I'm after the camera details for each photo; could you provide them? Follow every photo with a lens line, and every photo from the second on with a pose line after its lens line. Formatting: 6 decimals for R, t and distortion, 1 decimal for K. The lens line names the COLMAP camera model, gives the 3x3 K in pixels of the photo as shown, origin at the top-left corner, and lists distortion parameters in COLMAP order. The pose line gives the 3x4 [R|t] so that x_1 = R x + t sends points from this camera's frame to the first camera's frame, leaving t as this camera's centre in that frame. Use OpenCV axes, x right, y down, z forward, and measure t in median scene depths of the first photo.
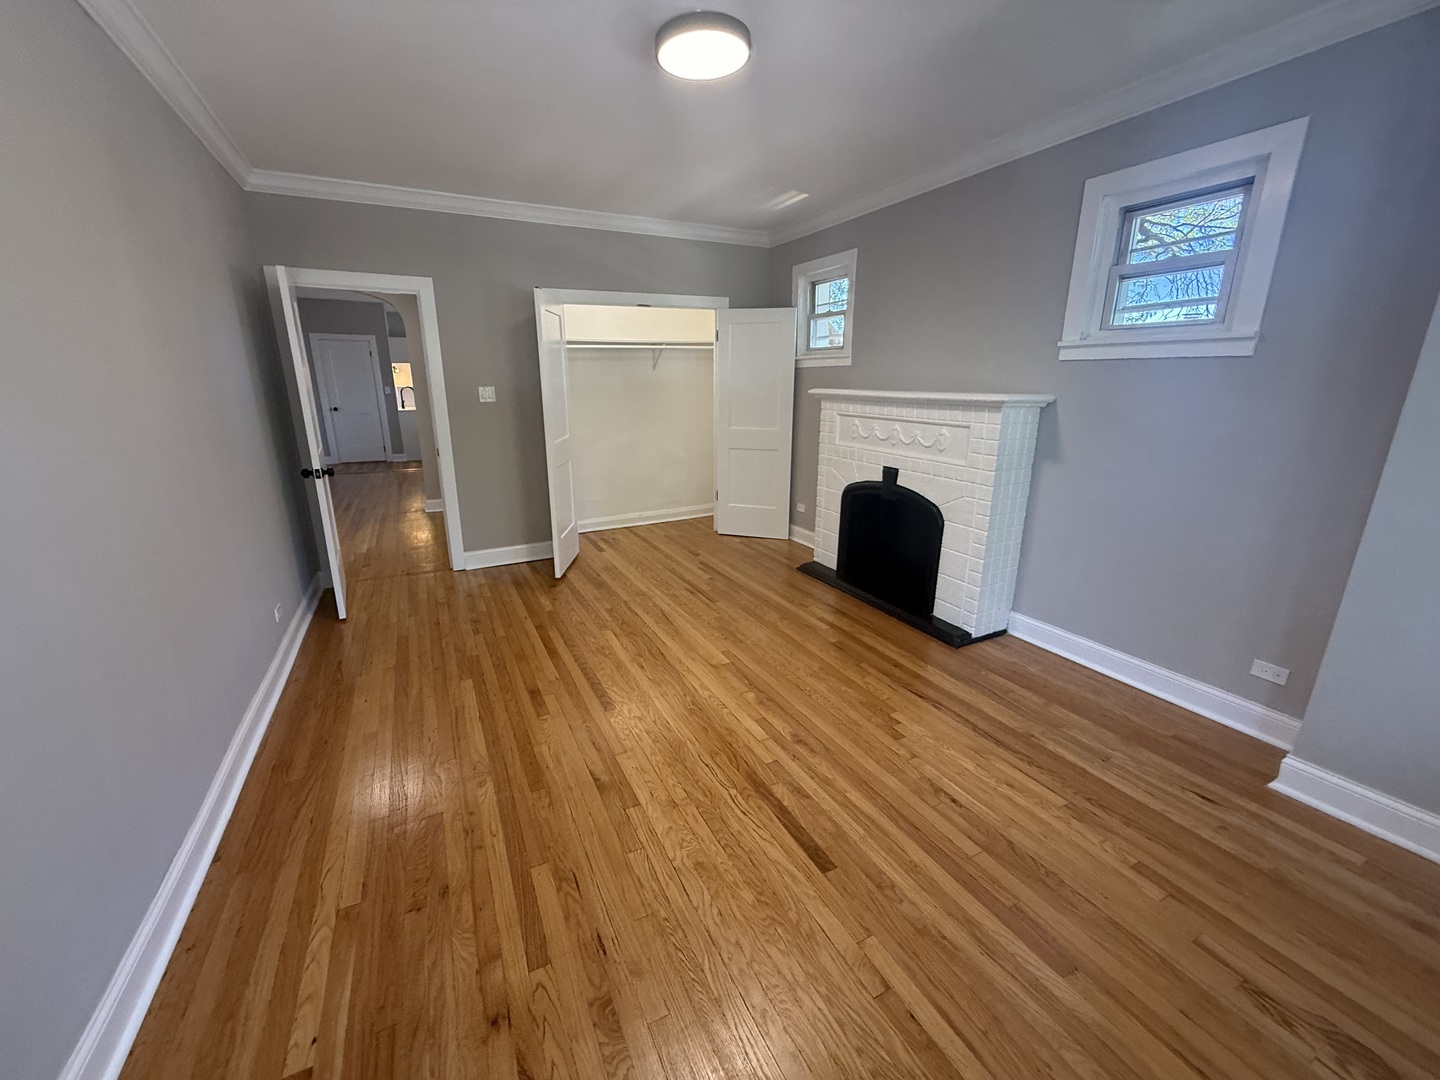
lens RADIAL K [[575.5, 0, 718.3], [0, 575.5, 532.3], [0, 0, 1]] dist [-0.001210, 0.000149]
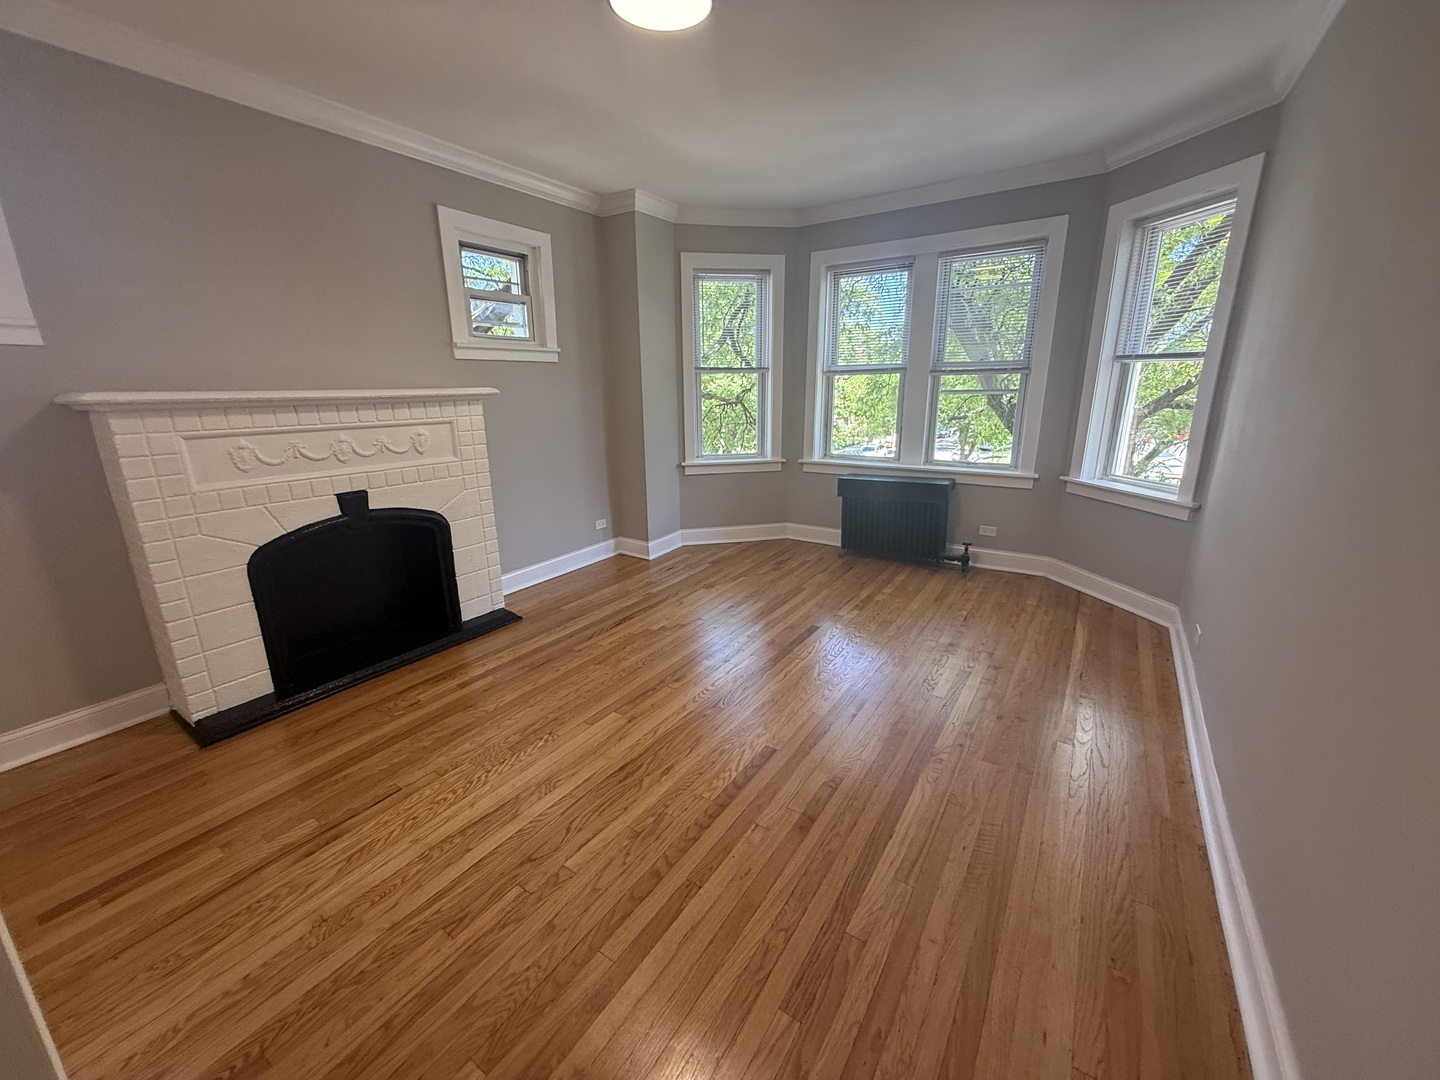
lens RADIAL K [[575.5, 0, 712.9], [0, 575.5, 538.2], [0, 0, 1]] dist [-0.001210, 0.000149]
pose [[-0.484738, -0.226627, 0.844790, -0.659123], [0.232661, 0.897643, 0.374306, -0.263767], [-0.843148, 0.377990, -0.382394, 1.051179]]
